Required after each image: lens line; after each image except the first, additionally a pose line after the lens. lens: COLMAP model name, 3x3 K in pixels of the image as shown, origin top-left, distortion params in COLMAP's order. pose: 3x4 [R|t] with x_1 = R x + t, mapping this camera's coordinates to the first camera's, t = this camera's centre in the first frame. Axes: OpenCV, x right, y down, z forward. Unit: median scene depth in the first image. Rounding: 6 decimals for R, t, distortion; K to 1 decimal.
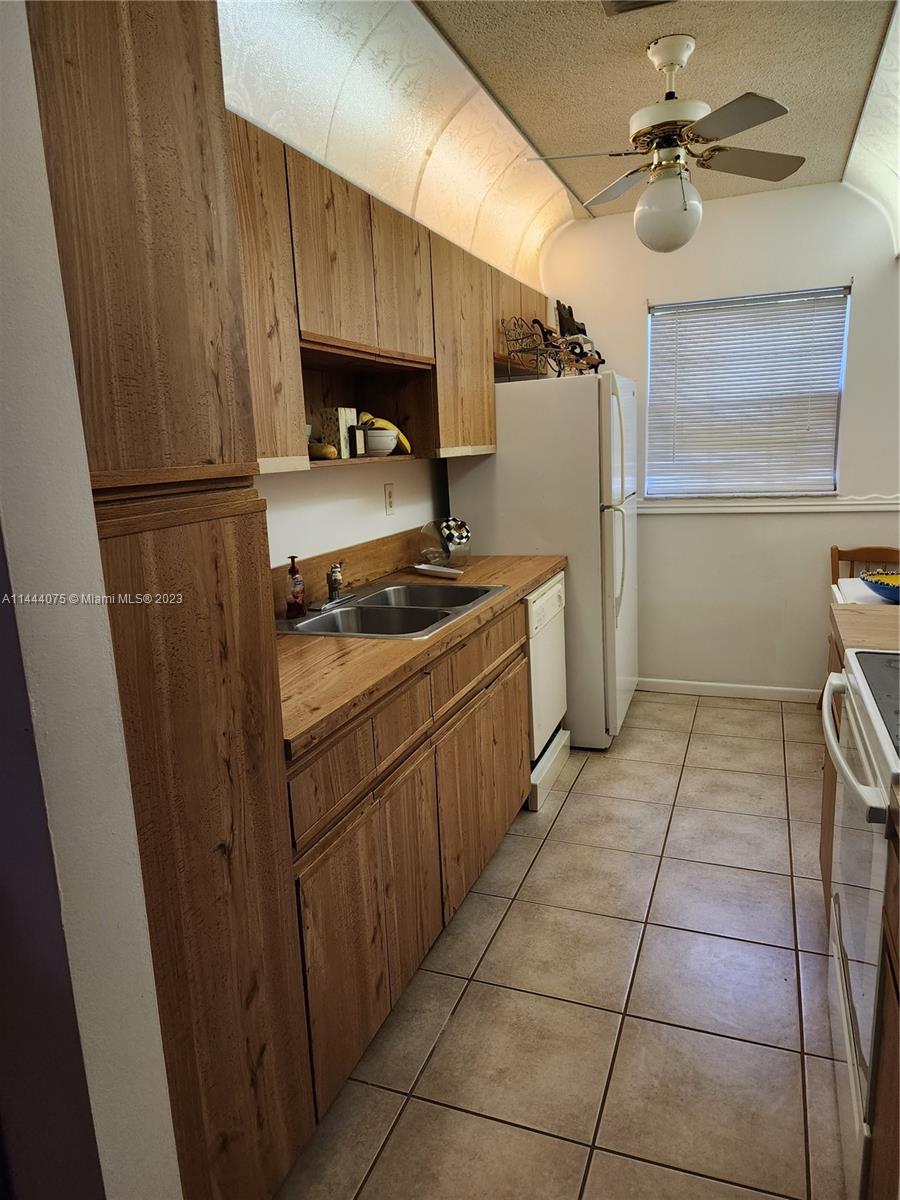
lens RADIAL K [[801.6, 0, 439.6], [0, 801.6, 607.1], [0, 0, 1]] dist [0.067112, -0.063711]
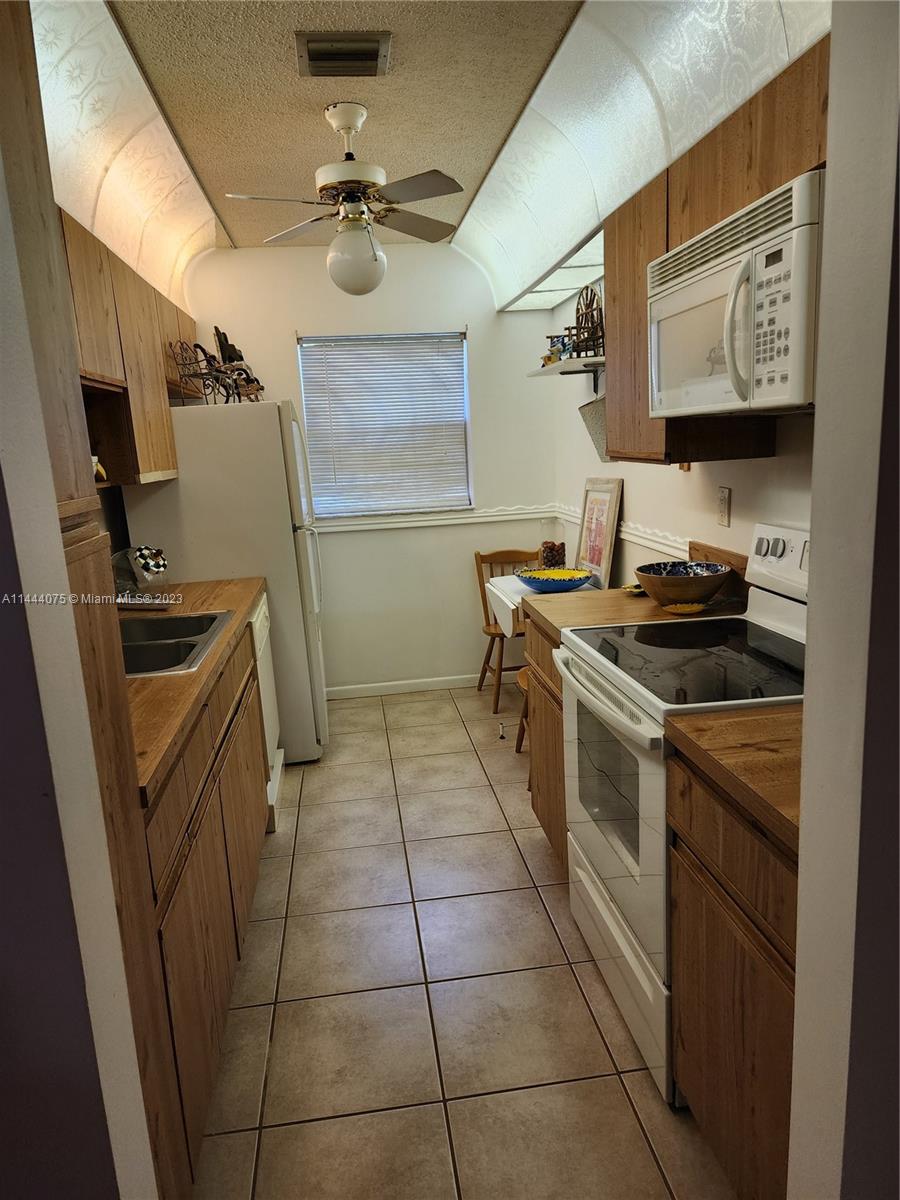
lens RADIAL K [[801.6, 0, 446.8], [0, 801.6, 604.3], [0, 0, 1]] dist [0.067112, -0.063711]
pose [[0.878584, -0.098209, 0.467381, -0.142790], [0.111613, 0.993751, -0.000997, -0.003237], [-0.464363, 0.053042, 0.884055, -0.007757]]
